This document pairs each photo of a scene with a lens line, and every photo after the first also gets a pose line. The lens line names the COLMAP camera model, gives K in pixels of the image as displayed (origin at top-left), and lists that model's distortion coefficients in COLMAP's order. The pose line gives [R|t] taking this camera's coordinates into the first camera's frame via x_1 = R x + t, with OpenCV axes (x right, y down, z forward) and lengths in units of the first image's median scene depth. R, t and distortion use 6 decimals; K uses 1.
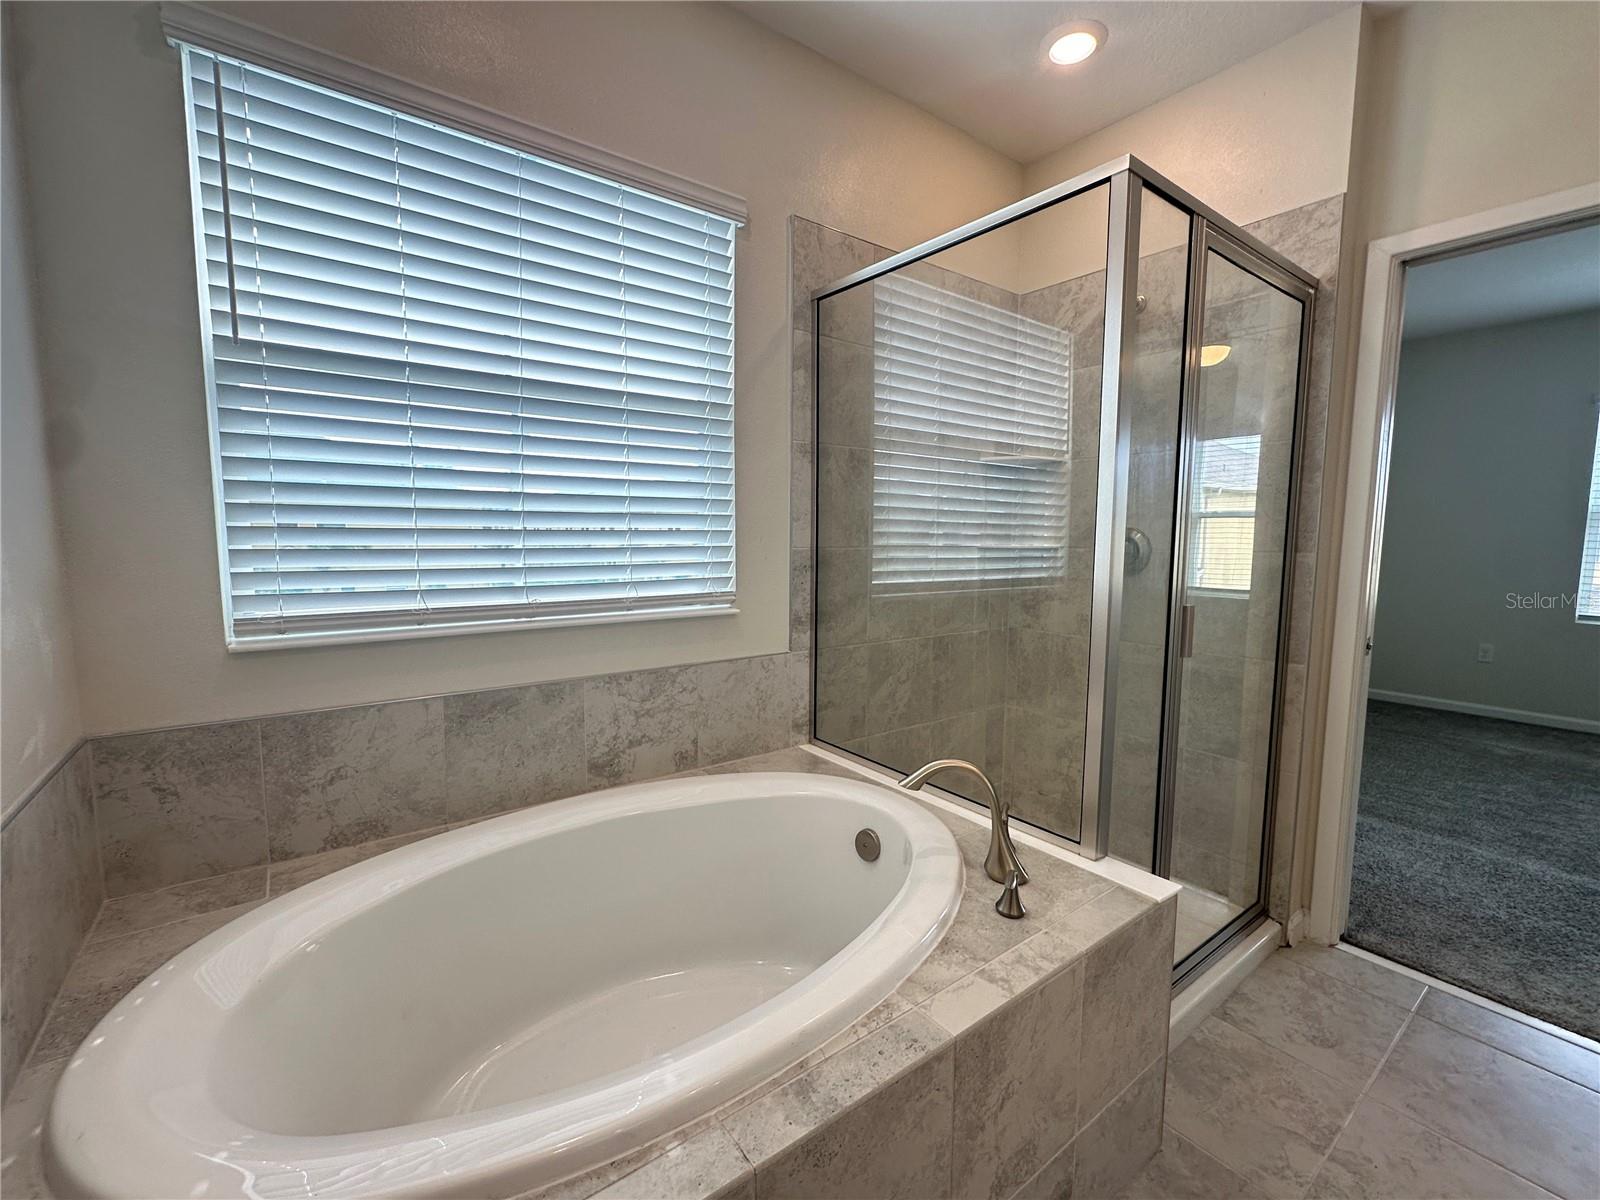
lens RADIAL K [[692.3, 0, 800.0], [0, 692.3, 600.0], [0, 0, 1]] dist [-0.000954, 0.000101]
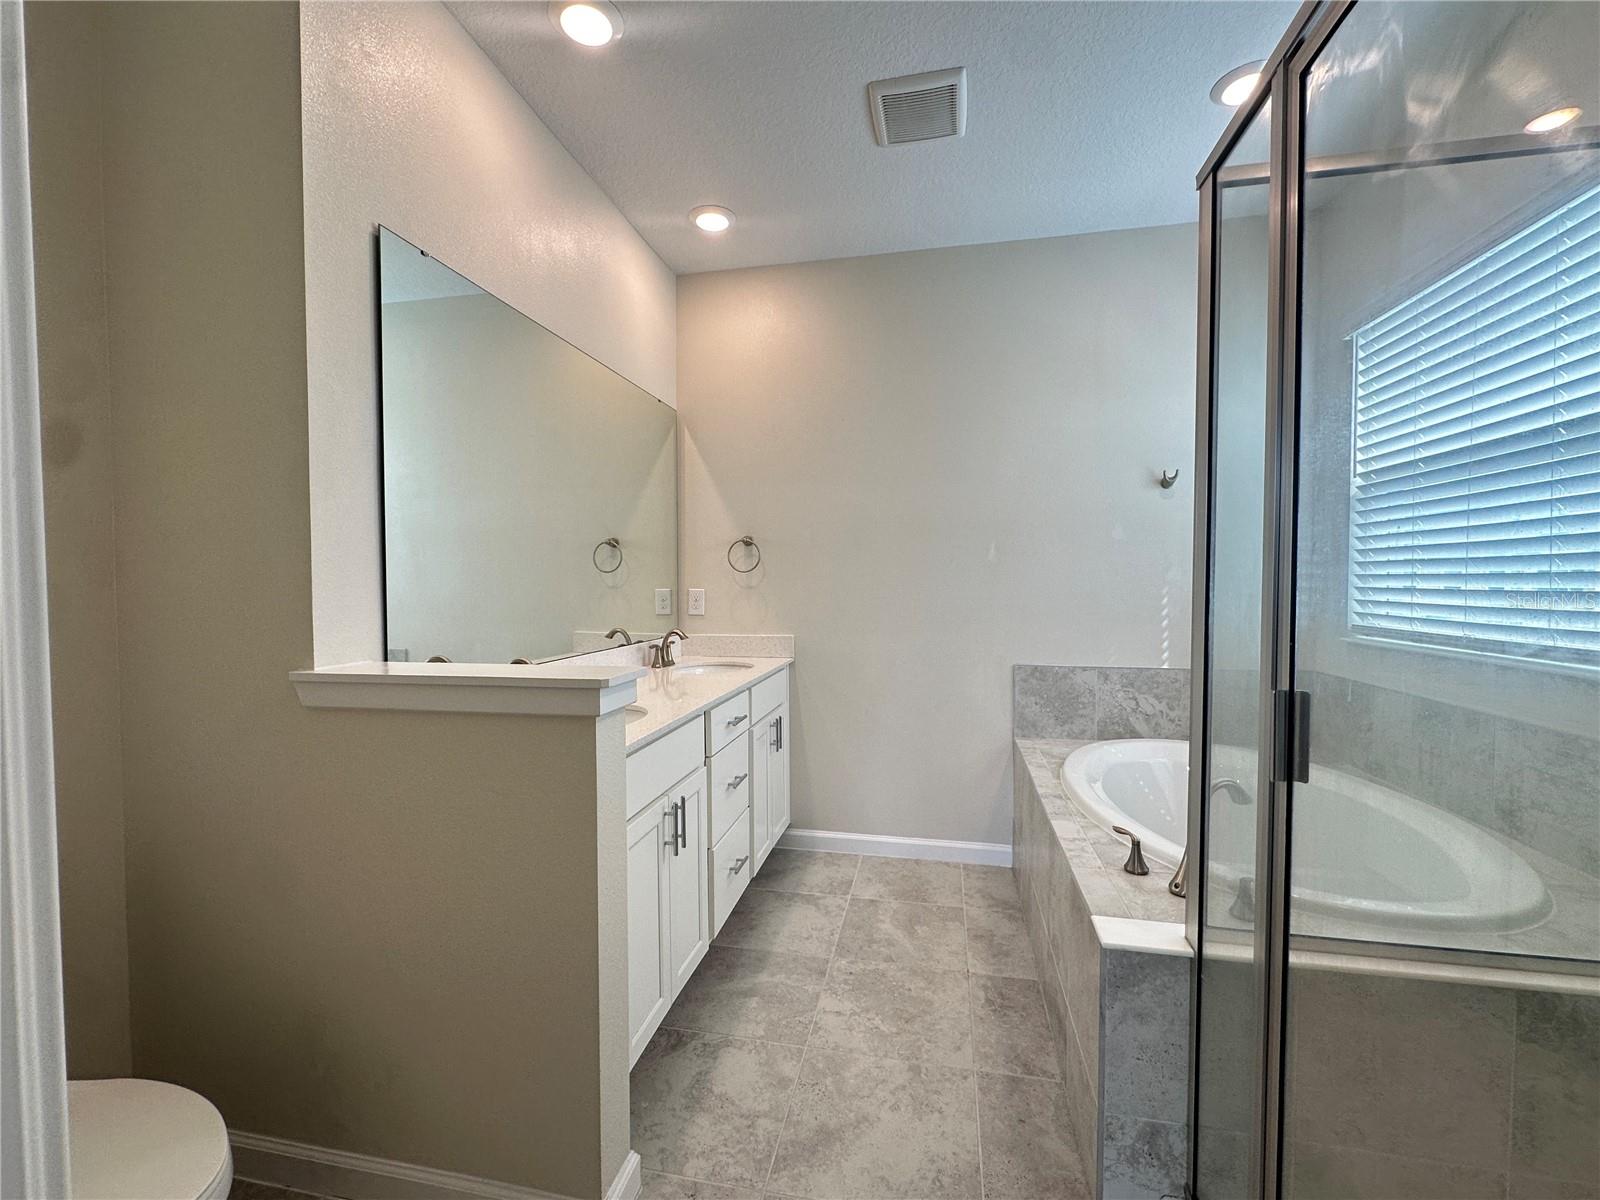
lens RADIAL K [[677.9, 0, 803.2], [0, 677.9, 600.1], [0, 0, 1]] dist [-0.002806, 0.000518]
pose [[-0.757118, 0.014055, -0.653127, 1.684264], [-0.065958, 0.993015, 0.097829, -0.136935], [0.649940, 0.117148, -0.750902, 1.579441]]
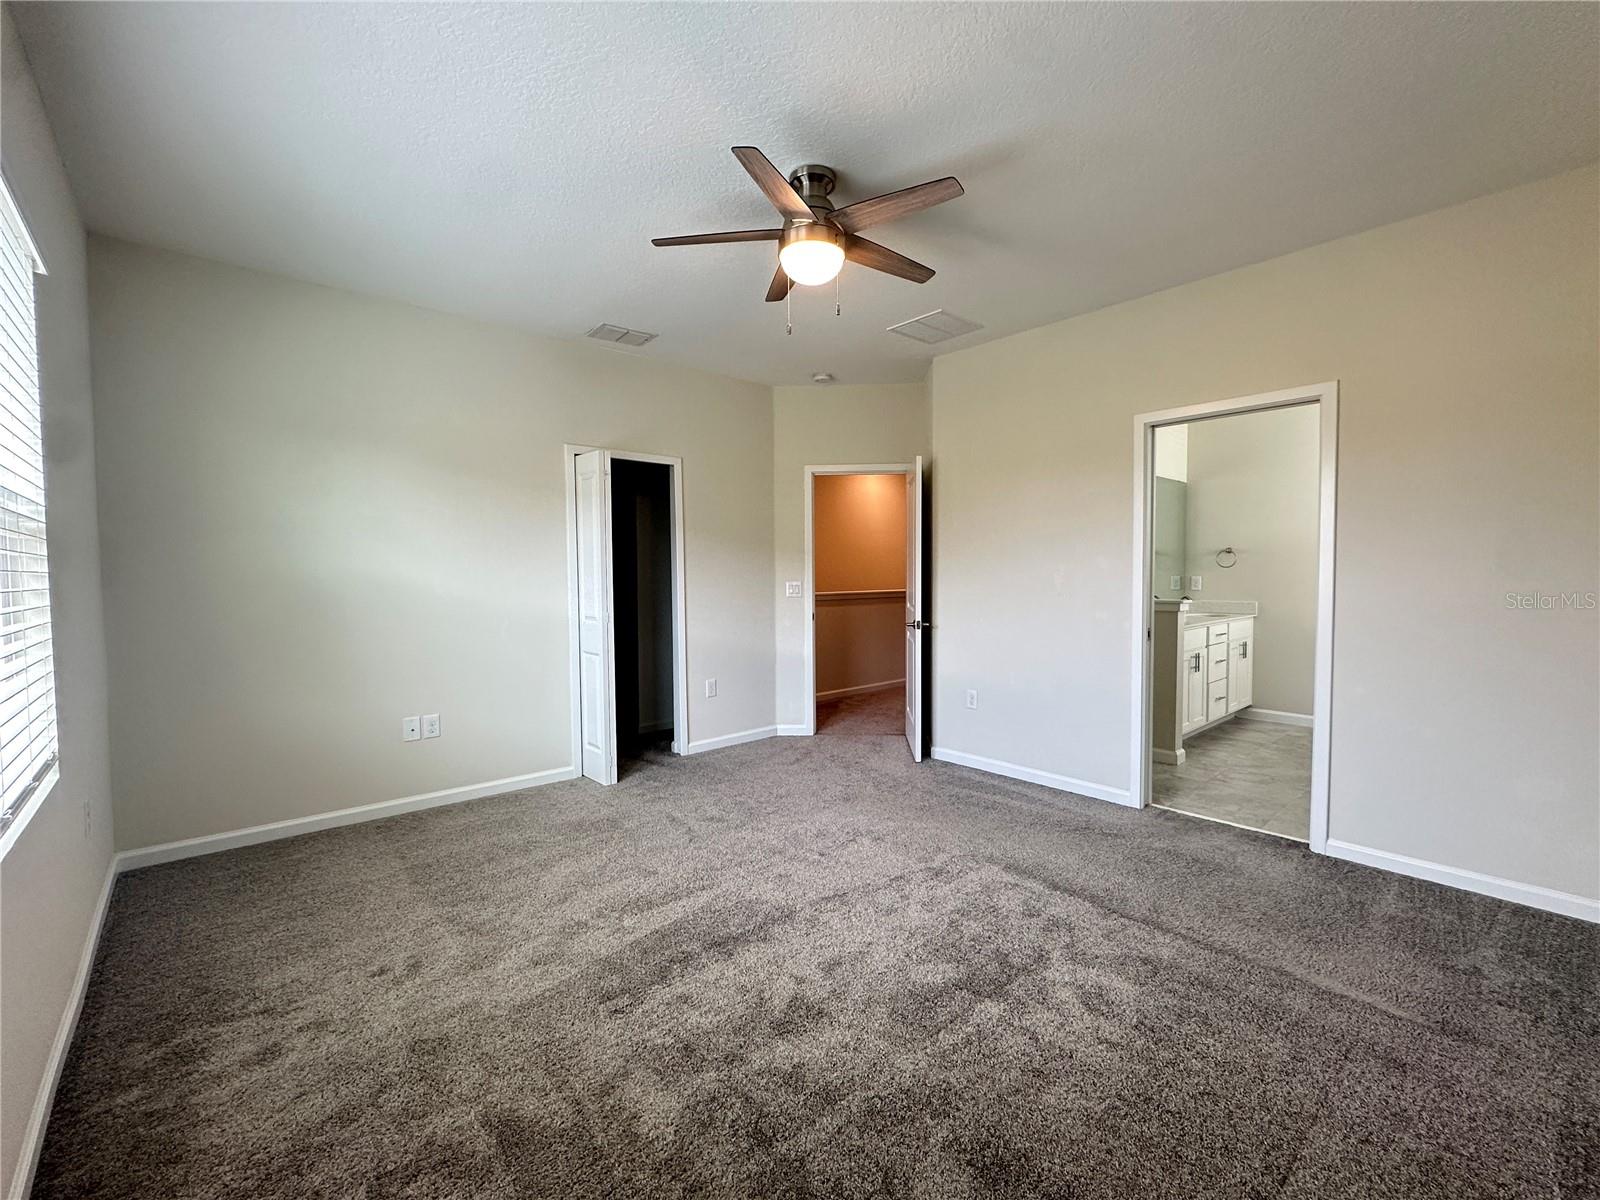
lens RADIAL K [[677.9, 0, 803.2], [0, 677.9, 600.1], [0, 0, 1]] dist [-0.002806, 0.000518]
pose [[-0.996756, 0.005000, -0.080330, 2.983512], [-0.006327, 0.990113, 0.140133, -0.312408], [0.080237, 0.140186, -0.986869, 3.286142]]
